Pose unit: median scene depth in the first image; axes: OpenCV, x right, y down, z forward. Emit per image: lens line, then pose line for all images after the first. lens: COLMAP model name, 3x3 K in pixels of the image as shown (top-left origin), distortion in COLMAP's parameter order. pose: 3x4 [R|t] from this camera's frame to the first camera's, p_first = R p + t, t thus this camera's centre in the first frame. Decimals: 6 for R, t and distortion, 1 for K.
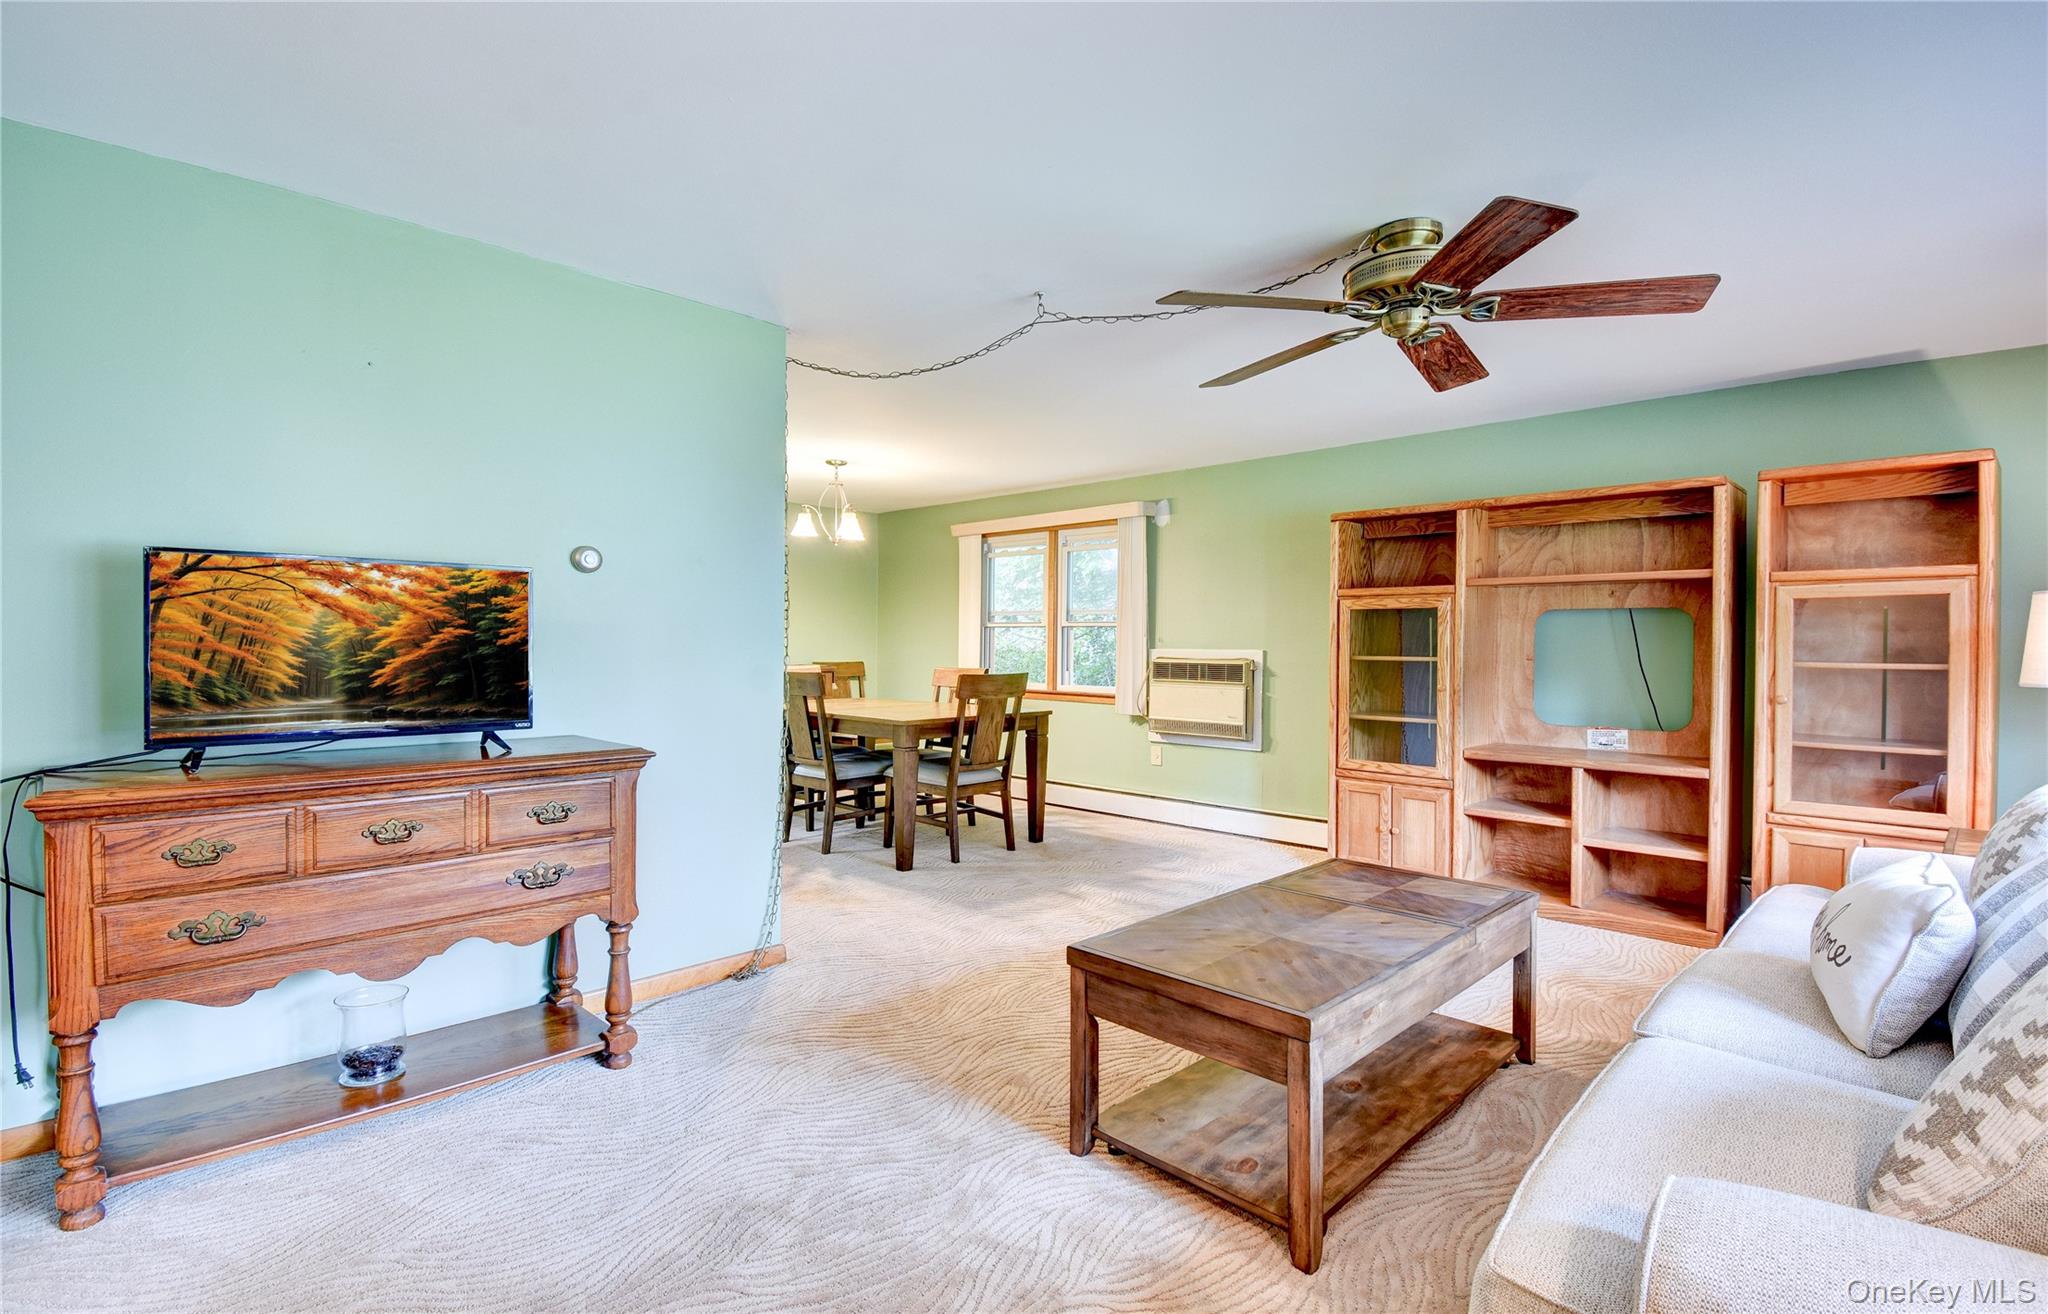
lens RADIAL K [[965.5, 0, 1013.1], [0, 965.5, 649.7], [0, 0, 1]] dist [0.029538, -0.008579]
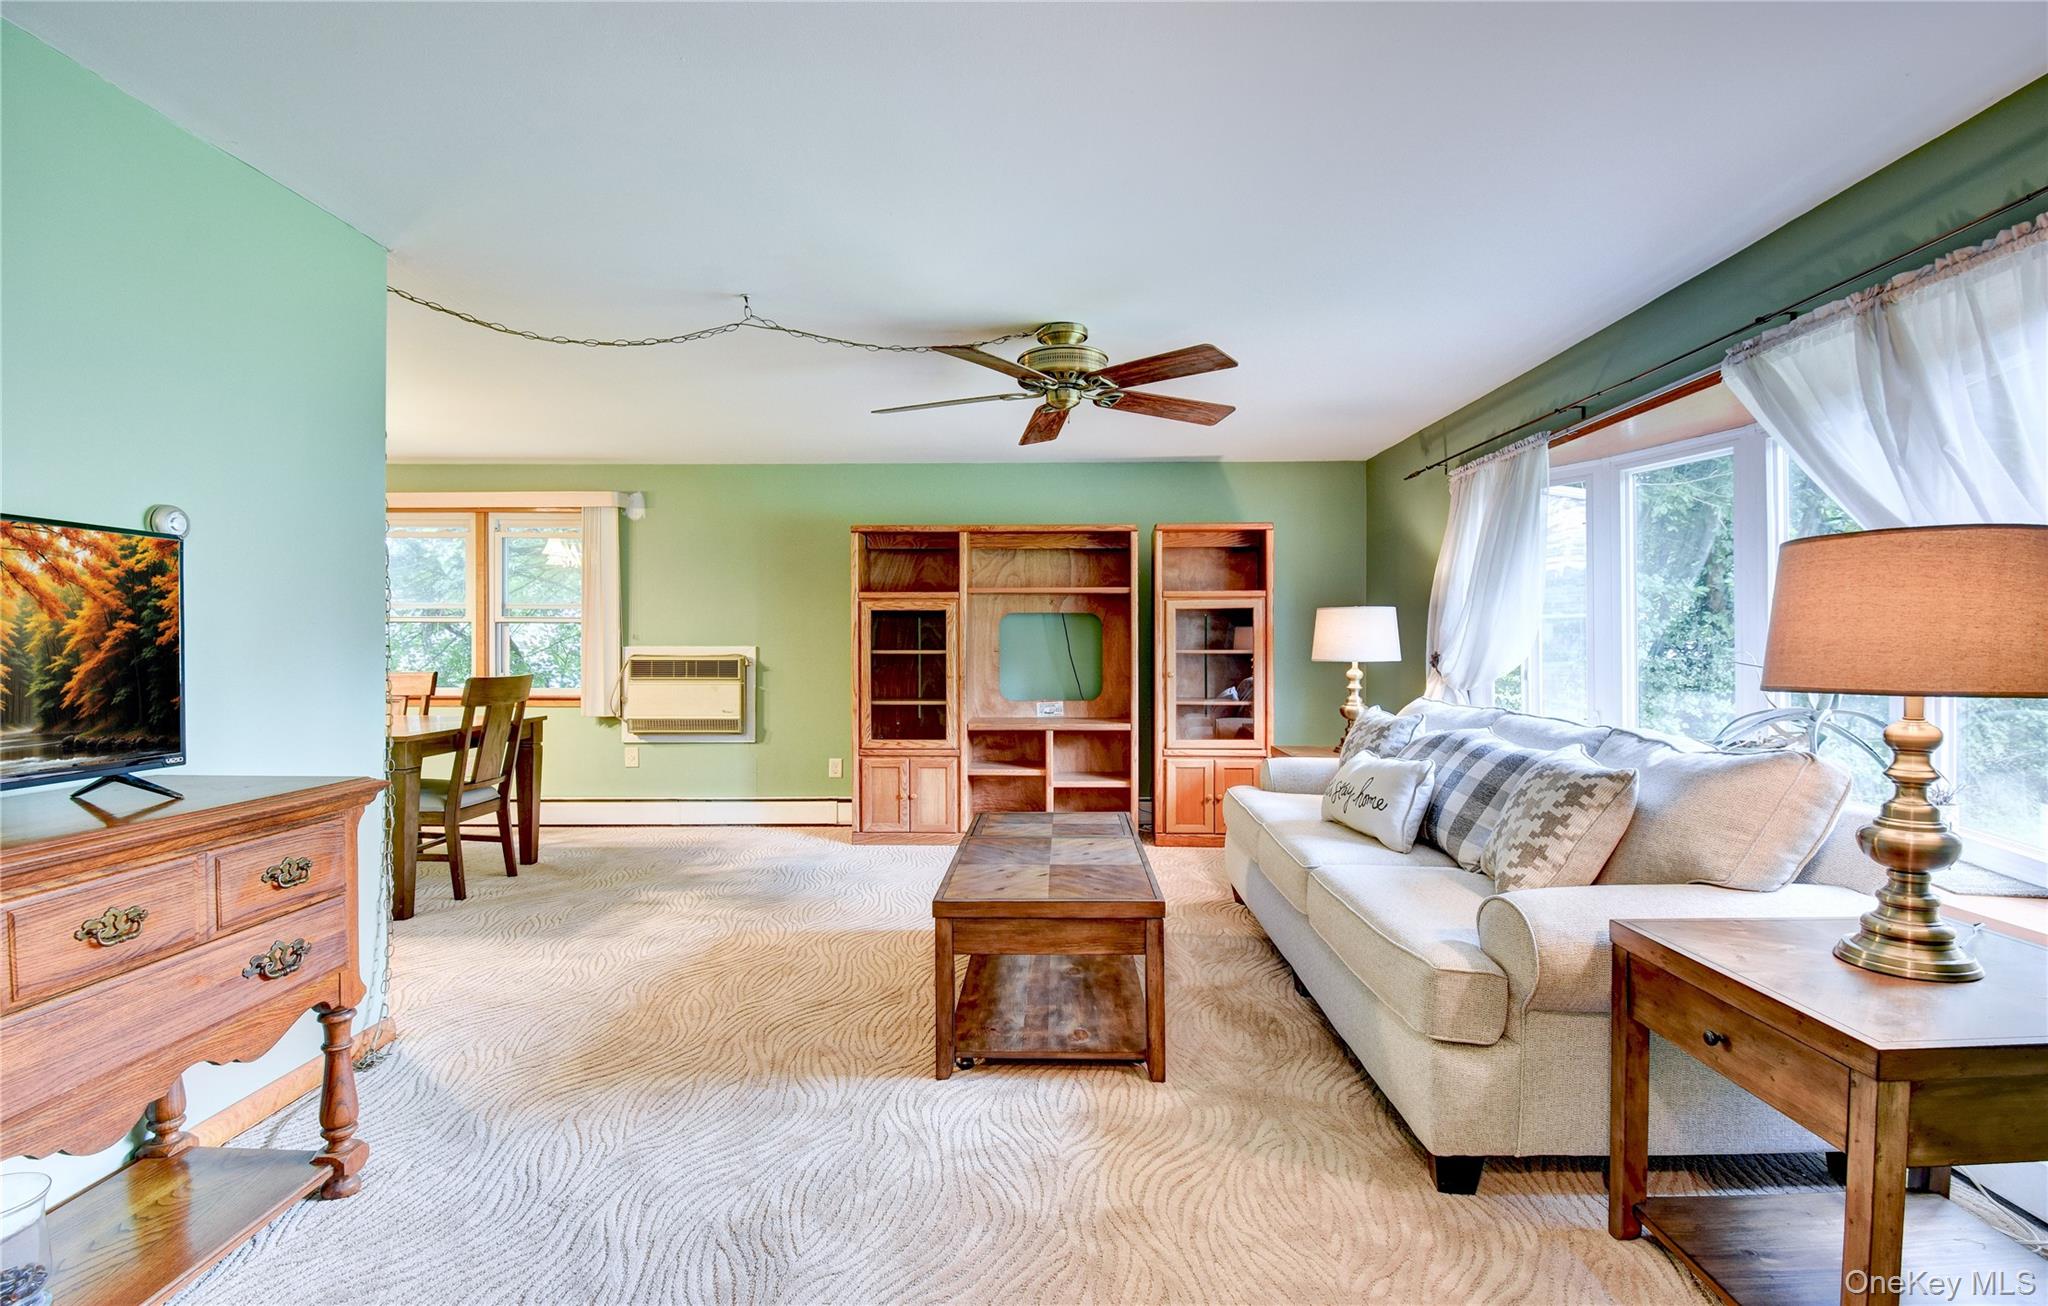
lens RADIAL K [[965.5, 0, 1009.5], [0, 965.5, 645.3], [0, 0, 1]] dist [0.029538, -0.008579]
pose [[0.734202, -0.008648, 0.678877, -0.406500], [0.009921, 0.999949, 0.002008, -0.000387], [-0.678859, 0.005261, 0.734250, 0.057274]]
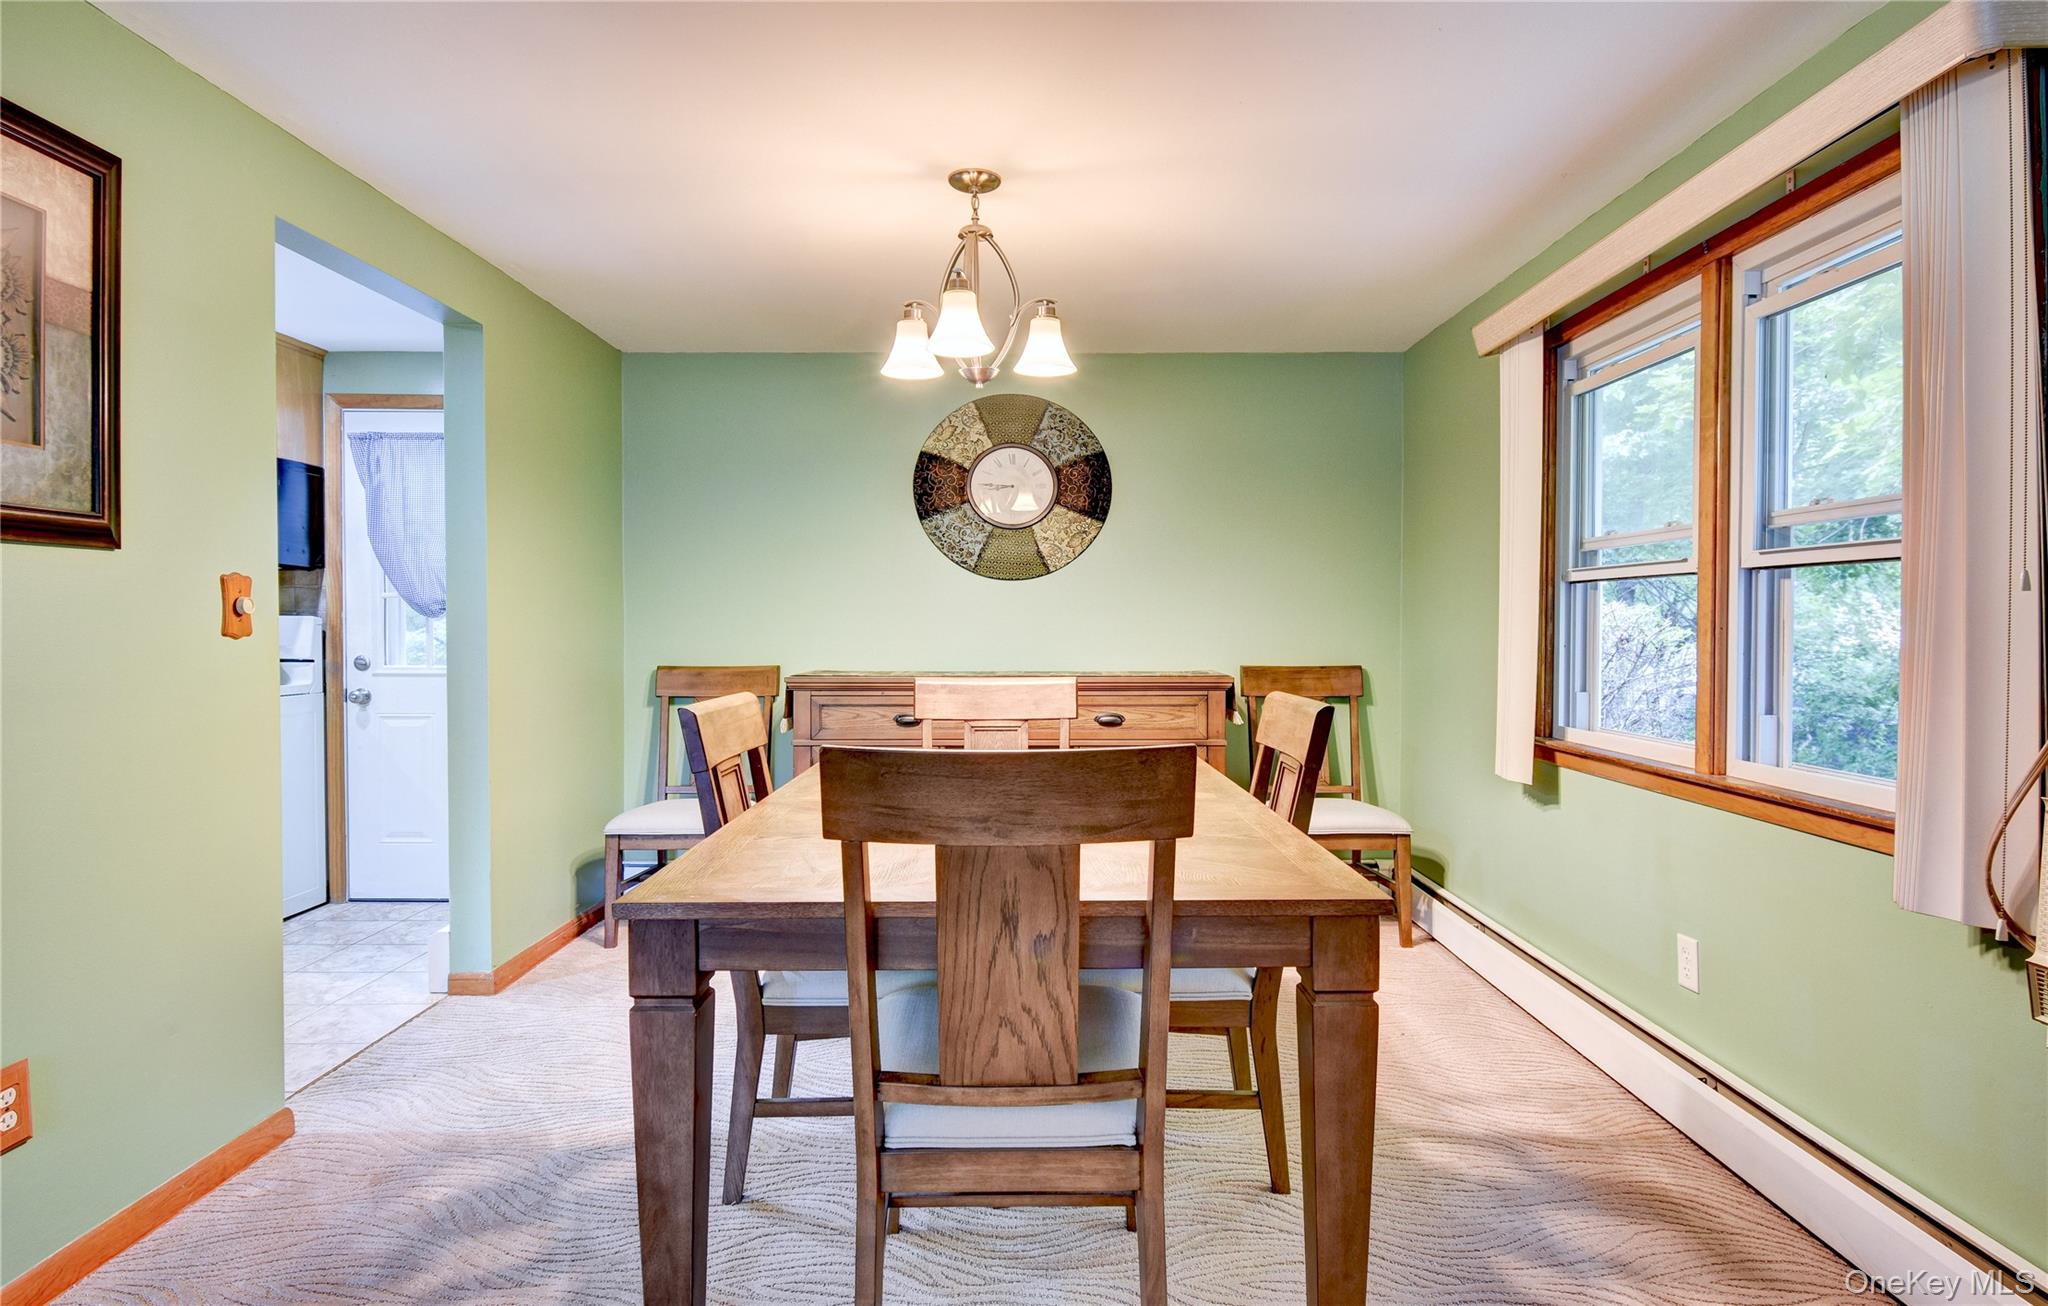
lens RADIAL K [[1134.7, 0, 1017.3], [0, 1134.7, 642.8], [0, 0, 1]] dist [0.006059, -0.019903]
pose [[0.702616, 0.005510, -0.711548, 0.279814], [-0.000883, 0.999976, 0.006873, -0.006050], [0.711569, -0.004201, 0.702604, 1.153585]]
